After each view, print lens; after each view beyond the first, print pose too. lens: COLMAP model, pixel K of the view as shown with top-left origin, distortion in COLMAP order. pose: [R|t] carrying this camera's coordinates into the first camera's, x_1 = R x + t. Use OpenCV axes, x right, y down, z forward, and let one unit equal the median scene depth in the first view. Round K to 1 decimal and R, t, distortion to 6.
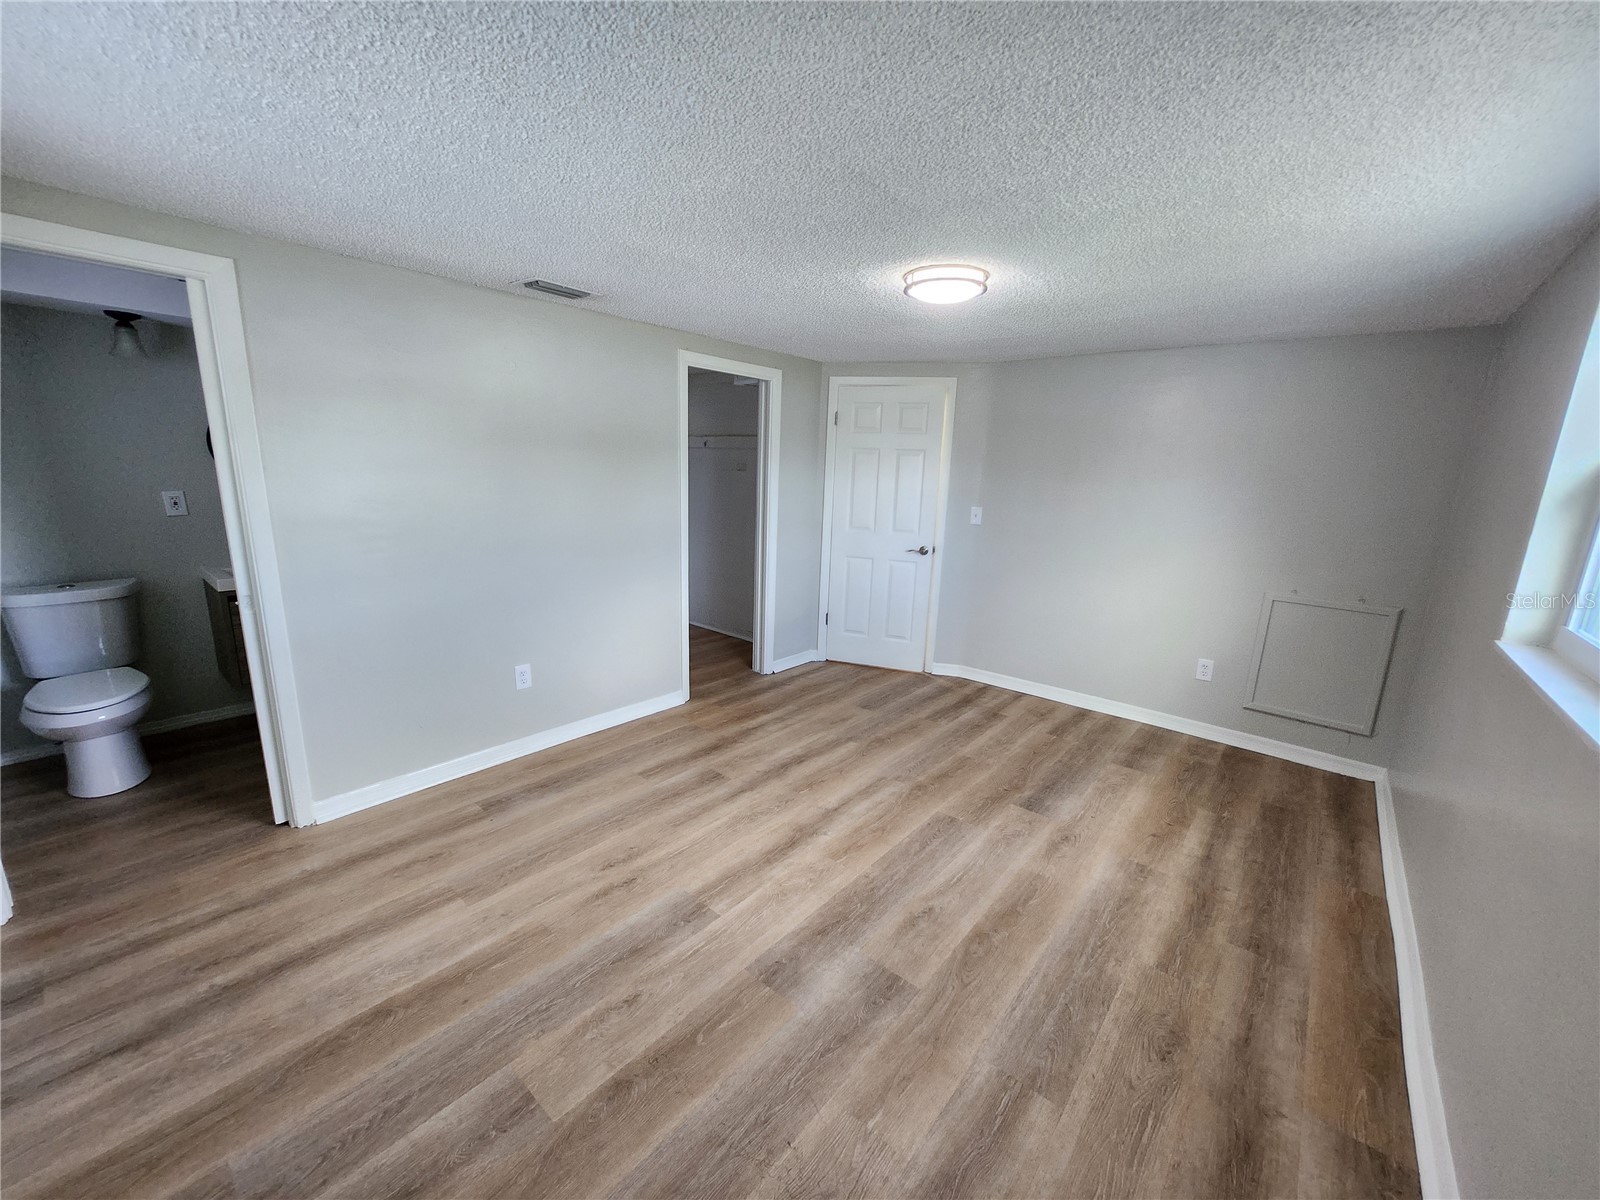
lens RADIAL K [[626.1, 0, 810.3], [0, 626.1, 602.2], [0, 0, 1]] dist [0.000434, 0.000266]
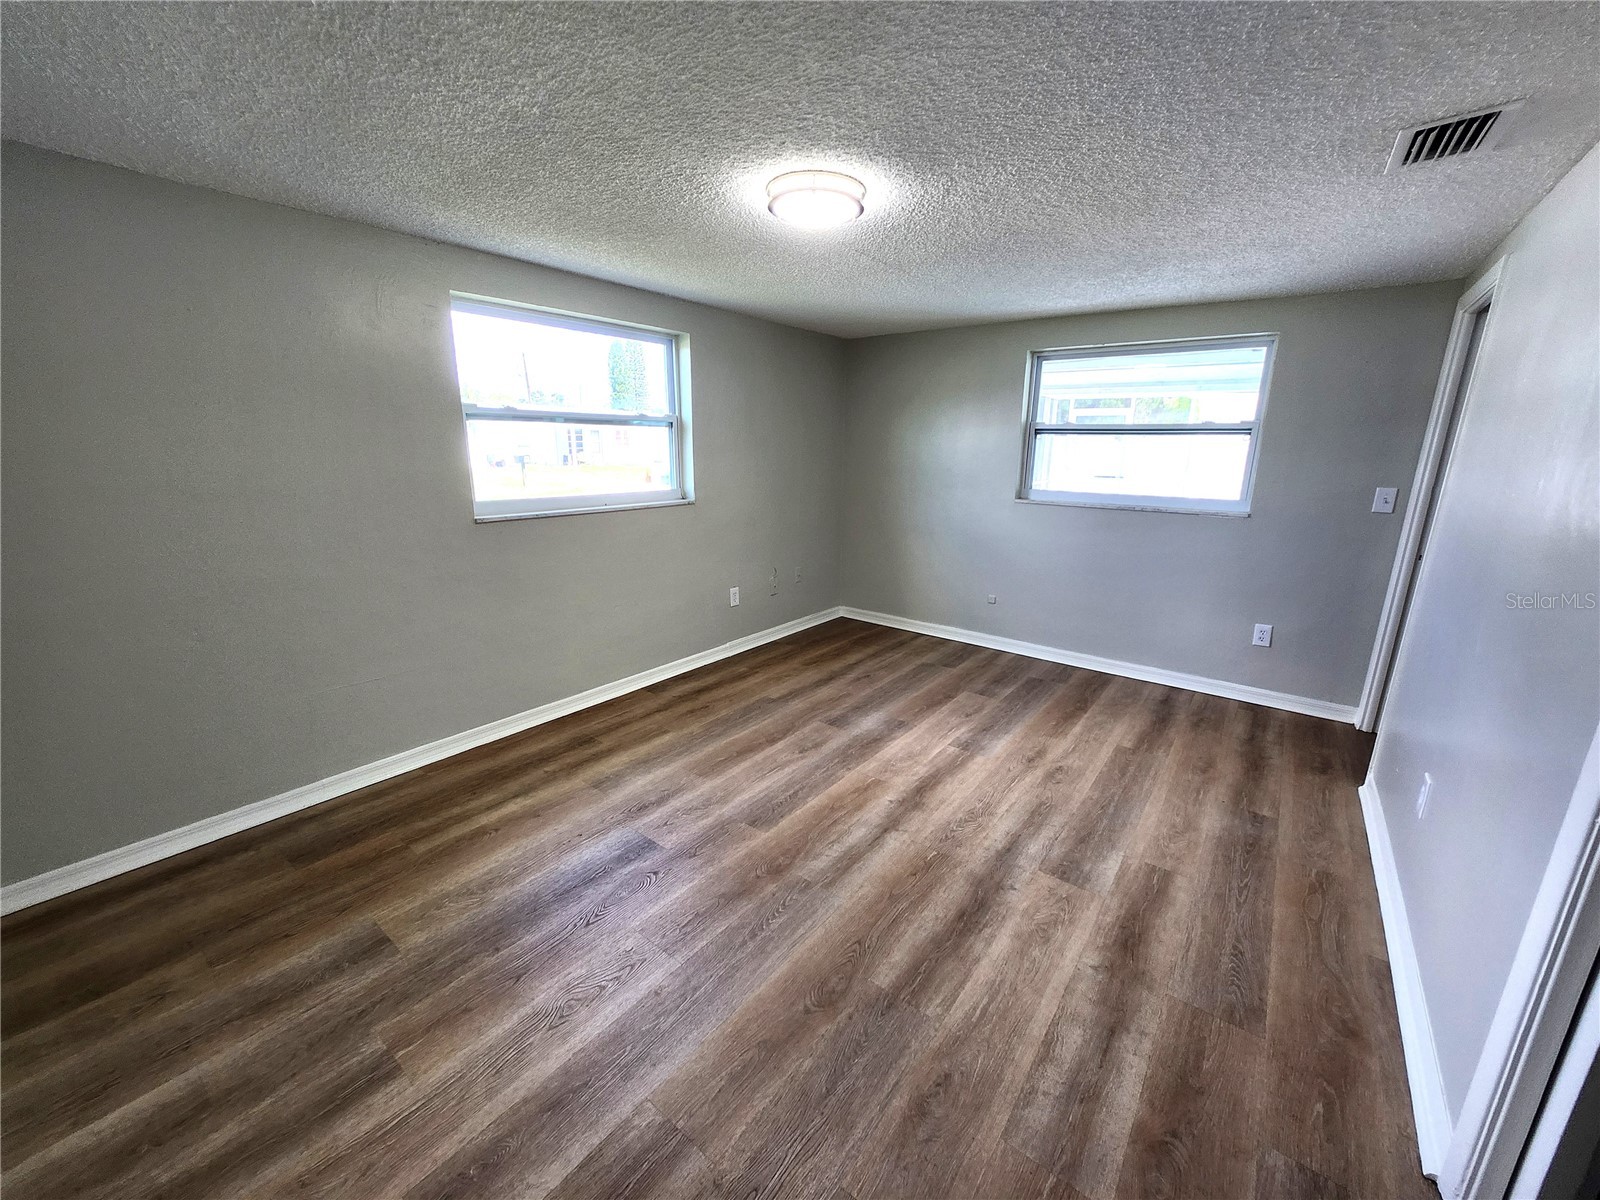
lens RADIAL K [[631.7, 0, 801.7], [0, 631.7, 606.1], [0, 0, 1]] dist [0.001370, 0.000542]
pose [[-0.998334, -0.039551, -0.042012, 0.223088], [-0.054155, 0.893559, 0.445668, -0.352323], [0.019914, 0.447201, -0.894212, 1.781177]]
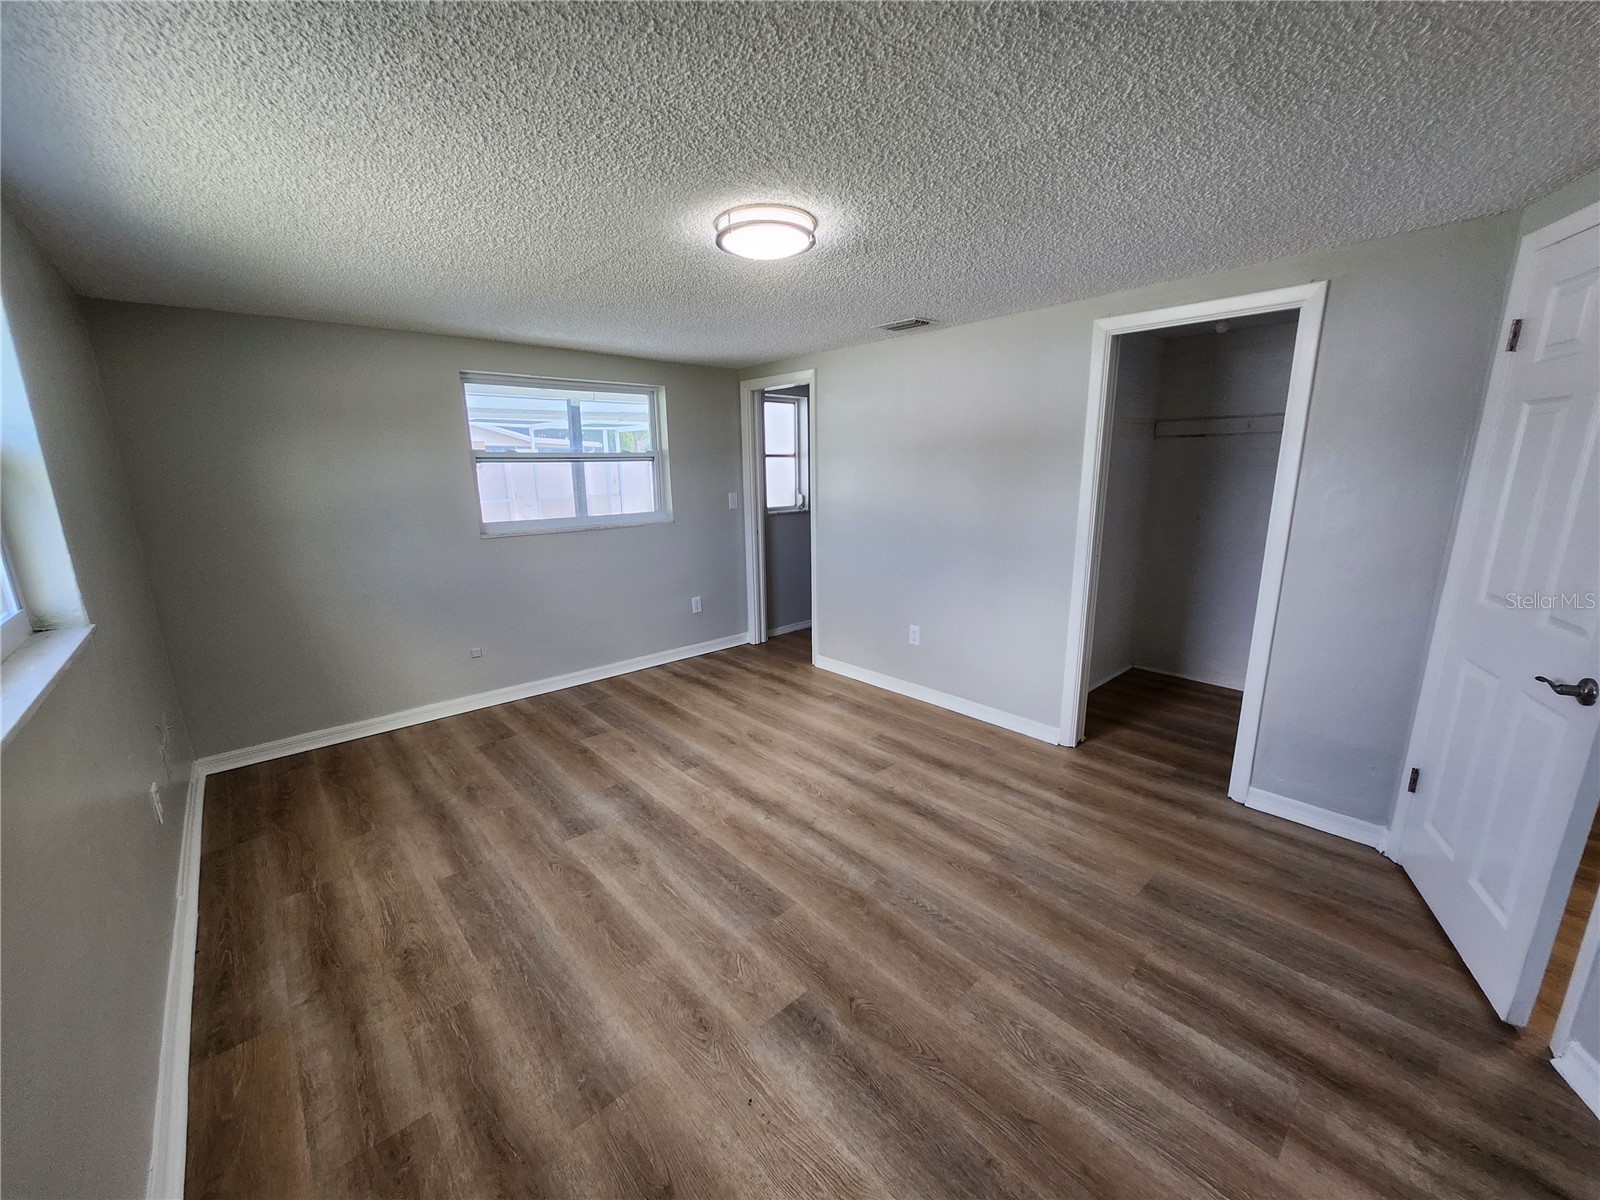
lens RADIAL K [[629.6, 0, 818.0], [0, 629.6, 605.9], [0, 0, 1]] dist [-0.000642, -0.000282]
pose [[-0.126334, 0.187128, -0.974178, 0.973023], [-0.200986, 0.956850, 0.209863, -0.202905], [0.971414, 0.222309, -0.083273, 1.105185]]
